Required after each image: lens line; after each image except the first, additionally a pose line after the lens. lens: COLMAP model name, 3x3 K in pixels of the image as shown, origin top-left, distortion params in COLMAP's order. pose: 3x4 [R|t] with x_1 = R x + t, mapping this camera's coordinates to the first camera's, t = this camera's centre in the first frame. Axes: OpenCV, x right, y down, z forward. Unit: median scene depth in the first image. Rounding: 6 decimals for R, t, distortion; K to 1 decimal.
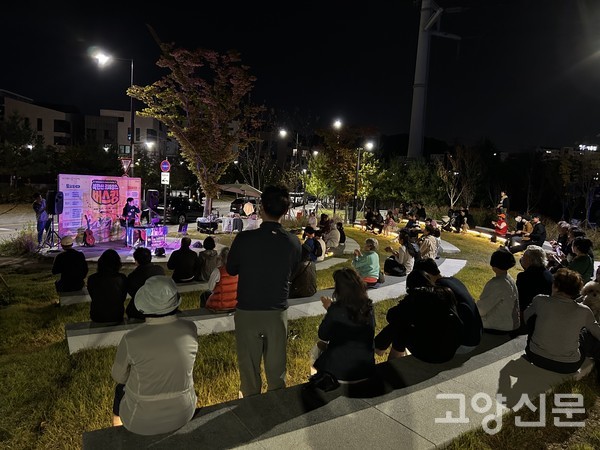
lens RADIAL K [[453.4, 0, 299.9], [0, 453.4, 225.1], [0, 0, 1]] dist [0.003931, -0.000201]
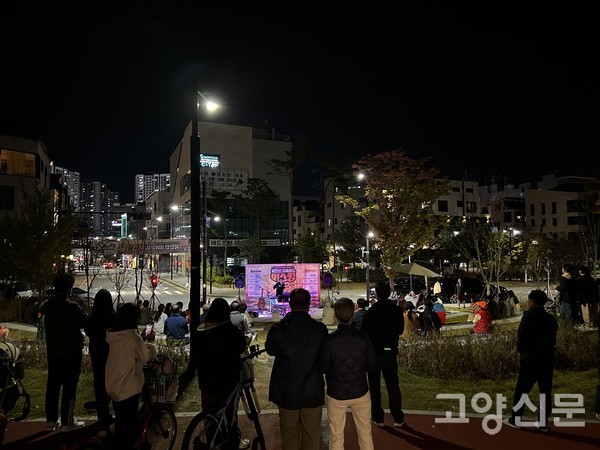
lens RADIAL K [[453.4, 0, 301.1], [0, 453.4, 224.6], [0, 0, 1]] dist [0.003931, -0.000201]
pose [[0.348460, -0.113505, -0.930426, 1.025710], [-0.052464, 0.988723, -0.140265, -0.028239], [0.935854, 0.097691, 0.338576, 0.537838]]
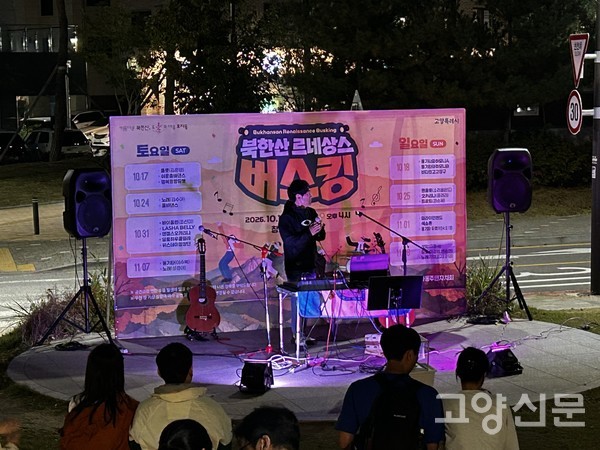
lens RADIAL K [[1556.7, 0, 299.0], [0, 1556.7, 226.5], [0, 0, 1]] dist [-0.025320, 0.000000]
pose [[0.557026, 0.015469, -0.830351, 0.449679], [-0.026551, 0.999647, 0.000812, -0.031879], [0.830070, 0.021594, 0.557240, 0.424564]]
